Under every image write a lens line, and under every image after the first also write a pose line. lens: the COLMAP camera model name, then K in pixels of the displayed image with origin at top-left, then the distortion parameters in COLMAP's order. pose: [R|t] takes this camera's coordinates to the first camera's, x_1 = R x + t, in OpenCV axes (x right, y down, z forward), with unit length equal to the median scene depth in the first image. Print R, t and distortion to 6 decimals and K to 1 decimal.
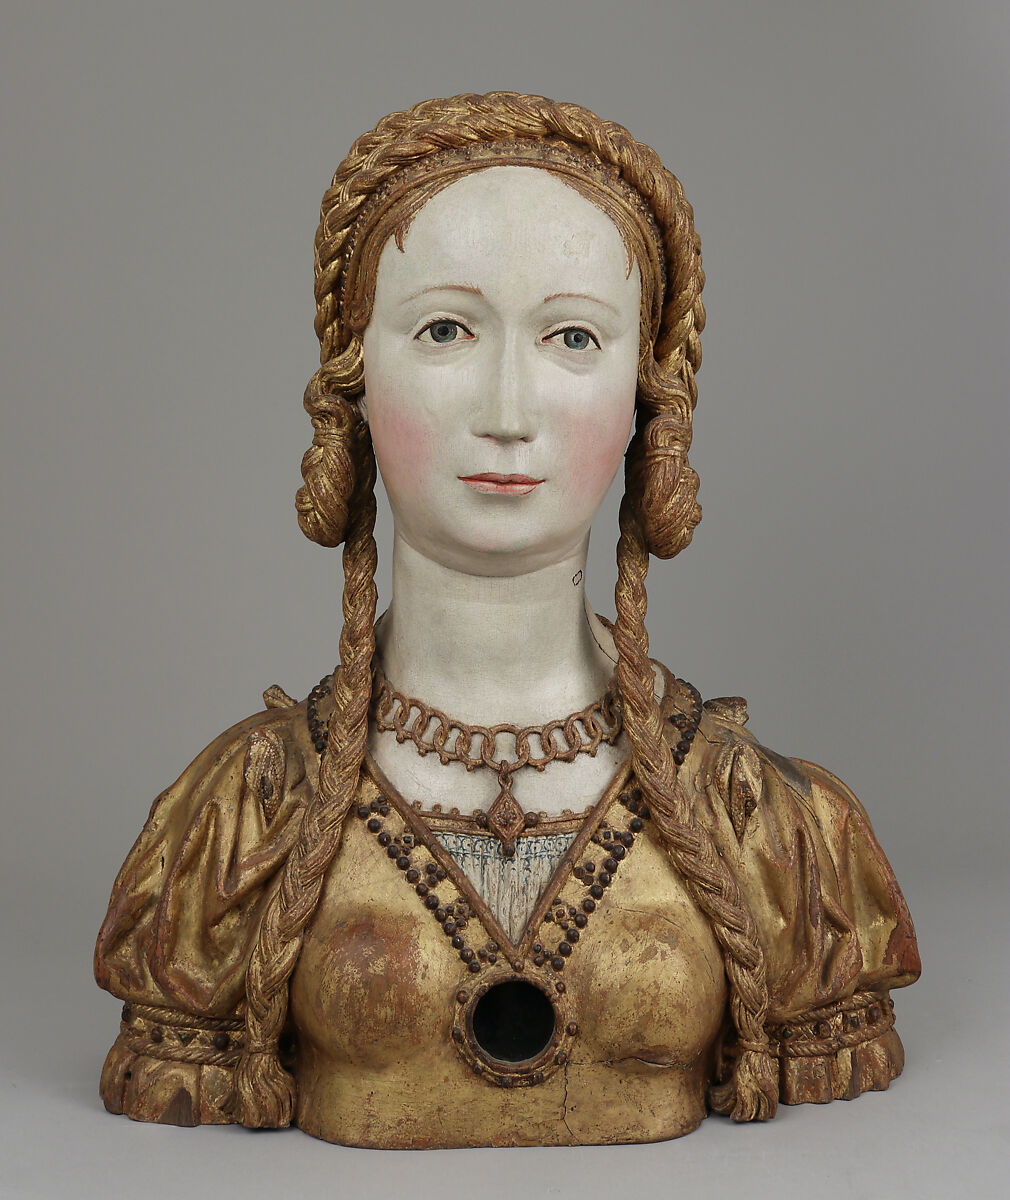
lens RADIAL K [[1853.5, 0, 507.1], [0, 1853.5, 600.0], [0, 0, 1]] dist [-0.010412, 0.000000]
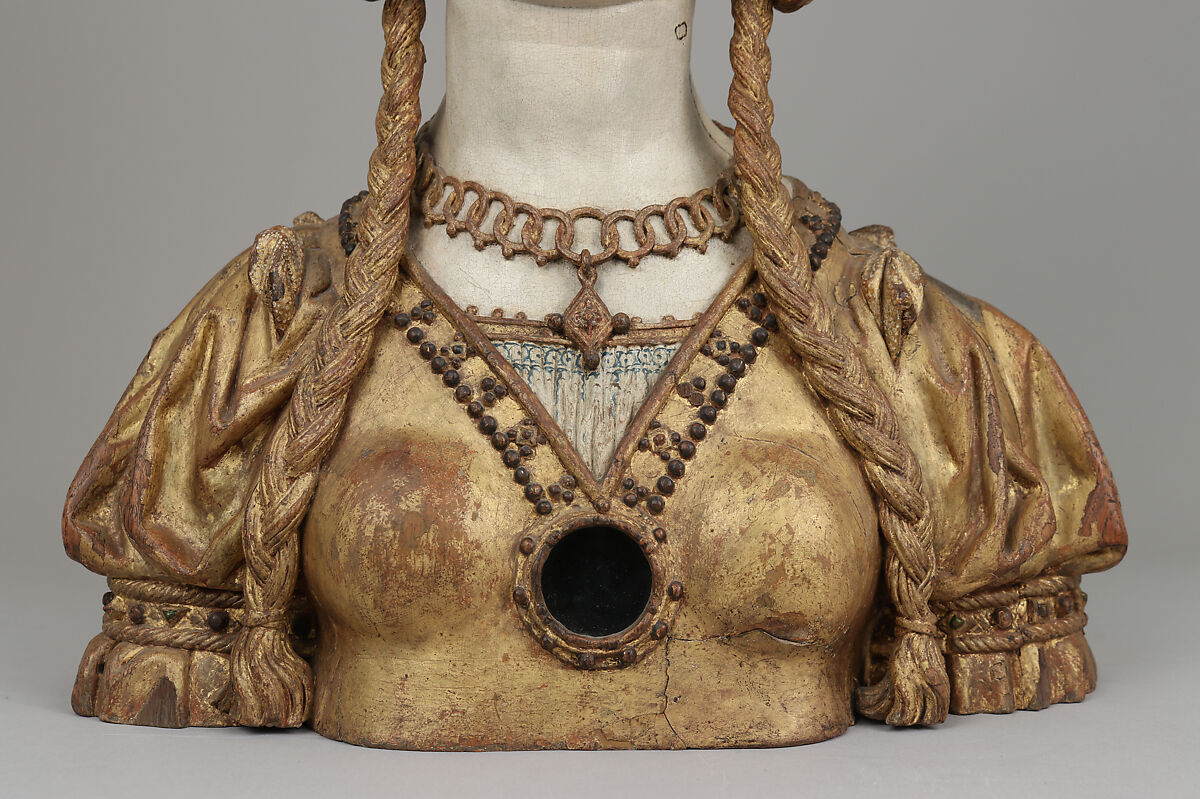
lens RADIAL K [[1647.8, 0, 568.9], [0, 1647.8, 392.3], [0, 0, 1]] dist [-0.045969, 0.000000]
pose [[0.999403, -0.002224, -0.034482, 0.014701], [0.001517, 0.999788, -0.020541, 0.158012], [0.034520, 0.020477, 0.999194, 0.322966]]
